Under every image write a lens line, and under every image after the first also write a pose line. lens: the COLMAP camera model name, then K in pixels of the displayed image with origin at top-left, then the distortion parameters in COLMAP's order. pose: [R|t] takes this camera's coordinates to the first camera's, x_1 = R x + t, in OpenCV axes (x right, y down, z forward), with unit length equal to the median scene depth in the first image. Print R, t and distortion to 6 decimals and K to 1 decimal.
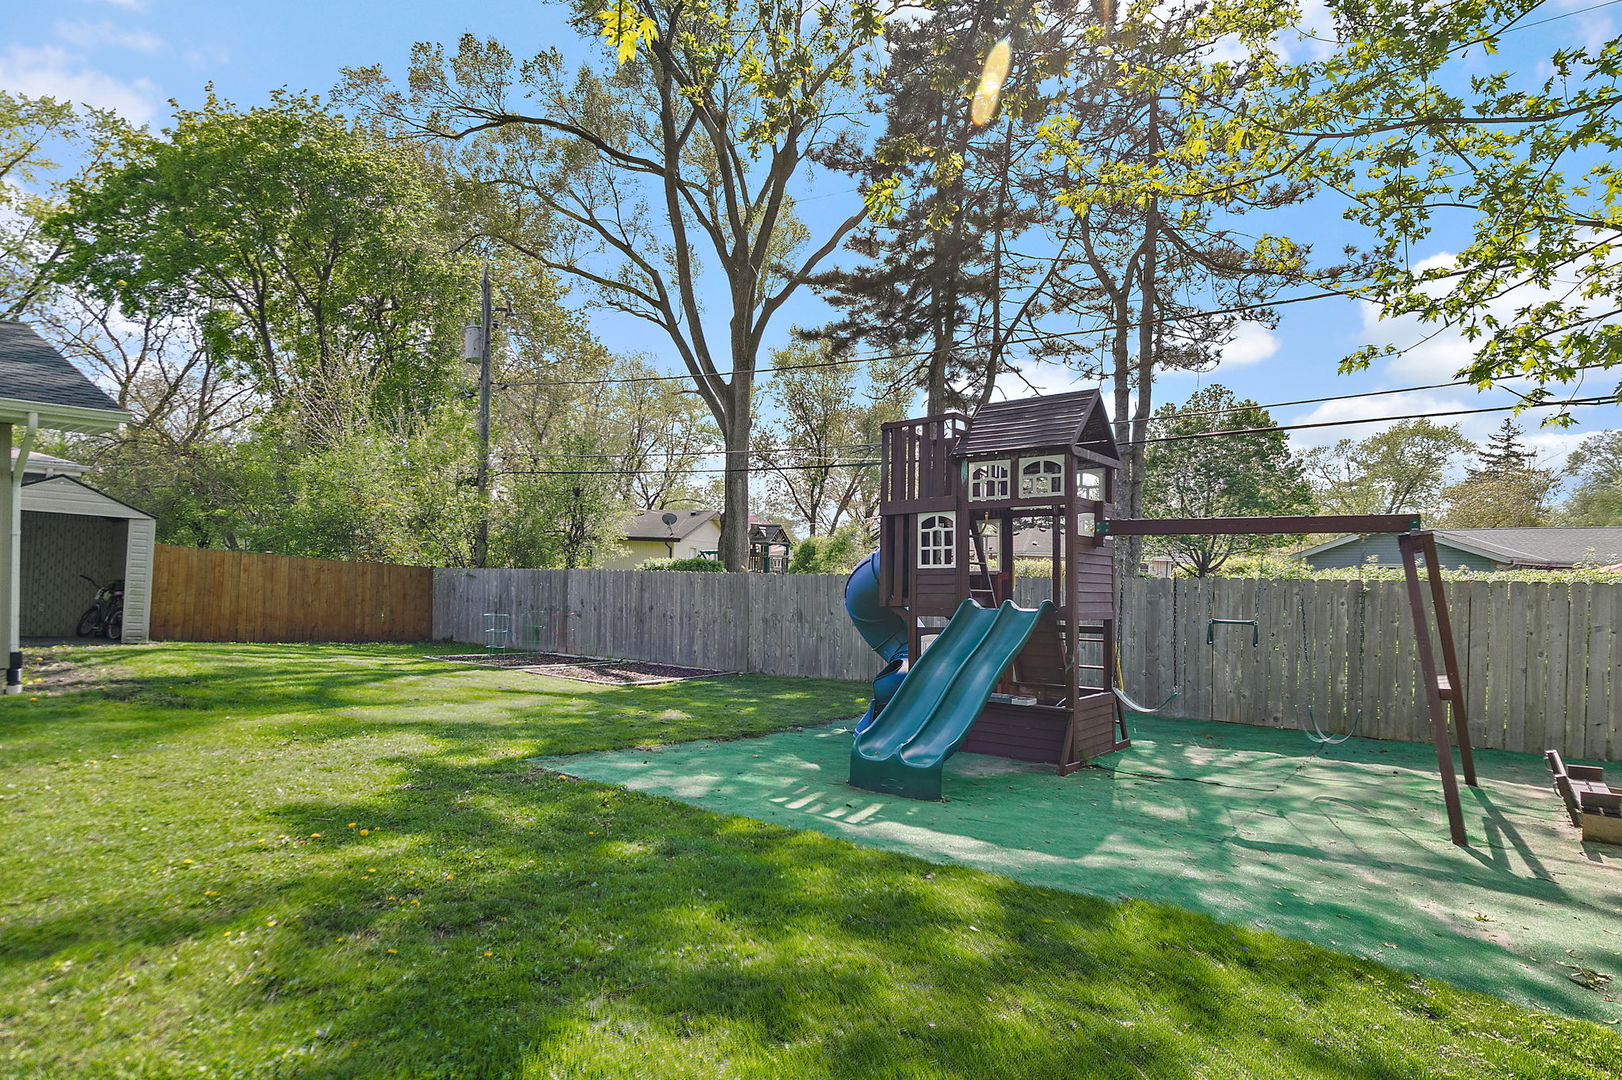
lens RADIAL K [[837.6, 0, 791.5], [0, 837.6, 570.4], [0, 0, 1]] dist [-0.004619, -0.000056]
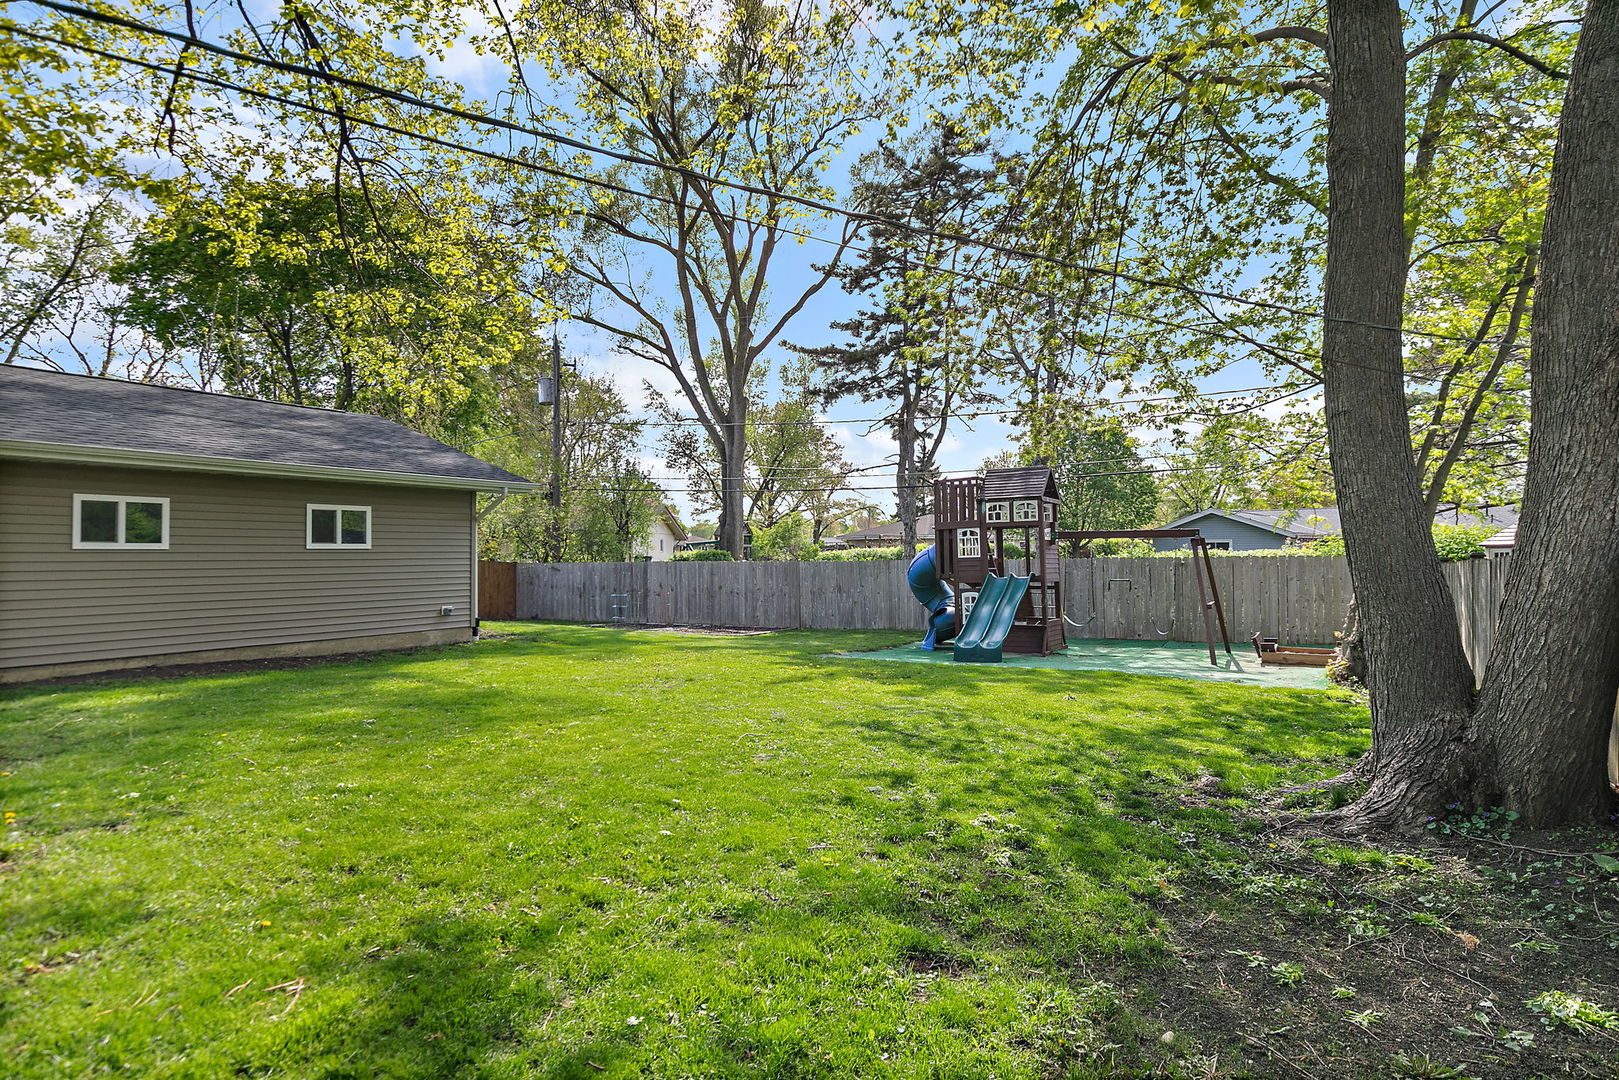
lens RADIAL K [[740.2, 0, 806.8], [0, 740.2, 538.9], [0, 0, 1]] dist [0.013421, -0.002935]
pose [[0.992922, -0.024456, 0.116224, -0.143430], [0.026877, 0.999452, -0.019304, -0.007929], [-0.115688, 0.022291, 0.993035, -0.235044]]
